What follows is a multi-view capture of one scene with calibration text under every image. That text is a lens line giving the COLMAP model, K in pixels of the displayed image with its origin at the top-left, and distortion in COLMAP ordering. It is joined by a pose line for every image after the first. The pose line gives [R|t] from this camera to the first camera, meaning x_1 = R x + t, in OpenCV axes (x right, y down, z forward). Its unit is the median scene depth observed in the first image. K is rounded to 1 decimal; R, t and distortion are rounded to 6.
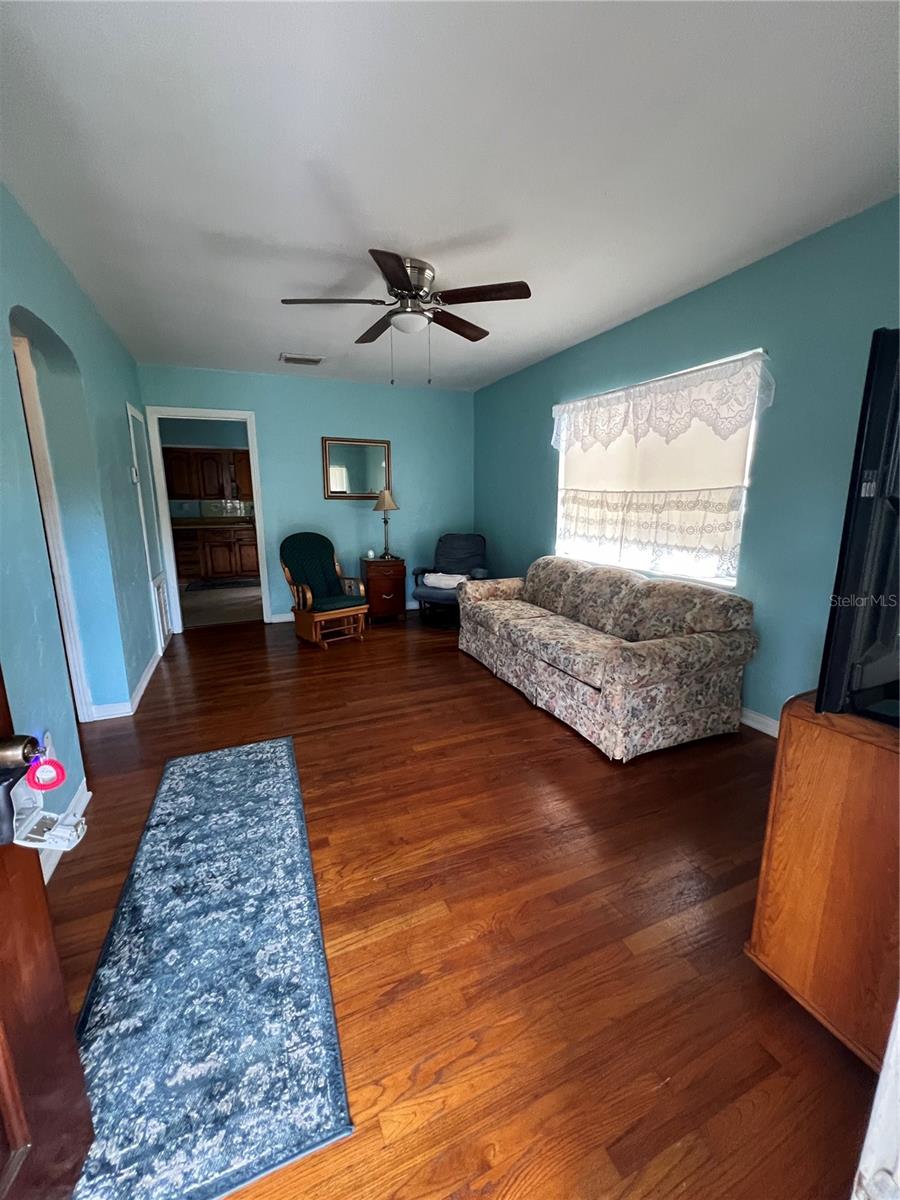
lens RADIAL K [[474.7, 0, 450.6], [0, 474.7, 596.4], [0, 0, 1]] dist [0.000680, 0.000043]
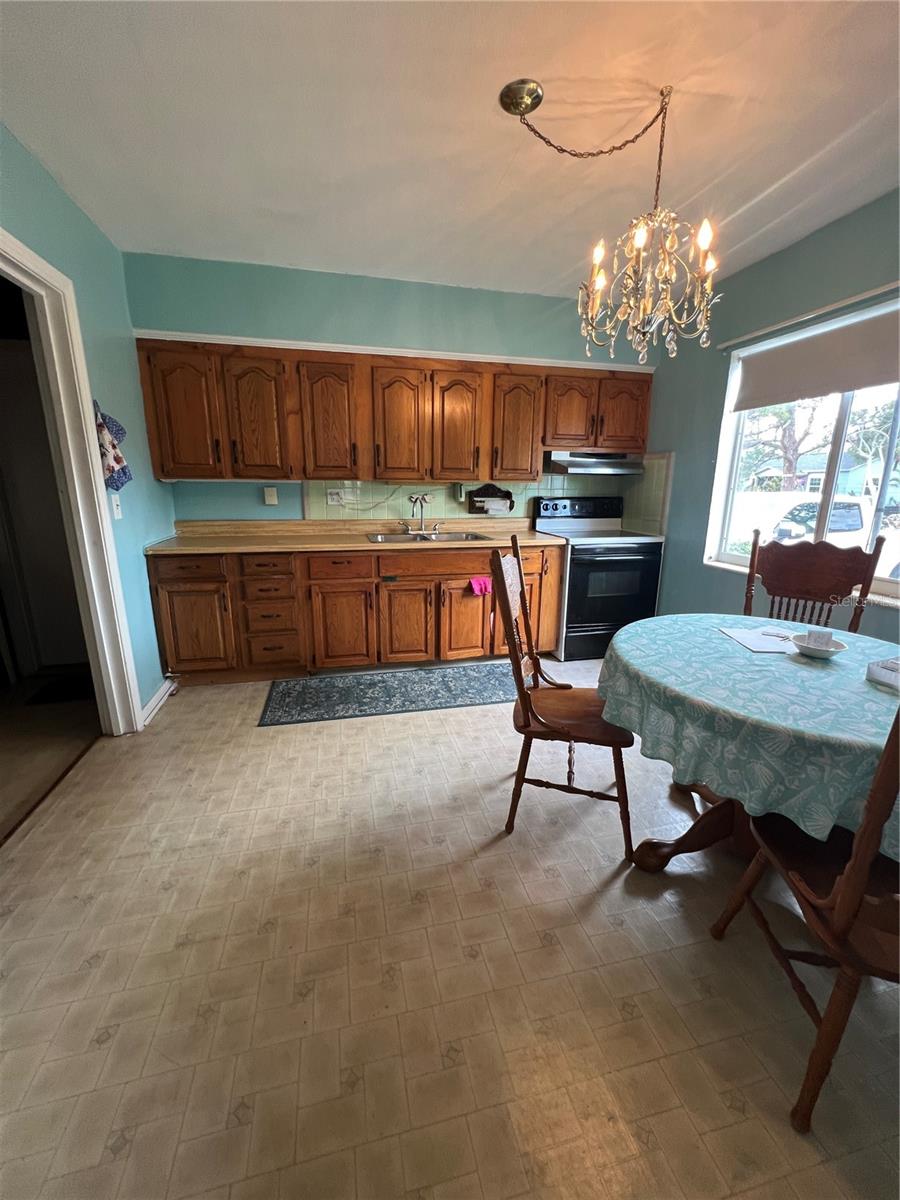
lens RADIAL K [[474.7, 0, 450.5], [0, 474.7, 602.8], [0, 0, 1]] dist [0.000680, 0.000043]
pose [[0.172971, -0.233843, 0.956764, -0.539064], [0.184563, 0.961895, 0.201730, -0.021527], [-0.967480, 0.141690, 0.209539, 0.117045]]
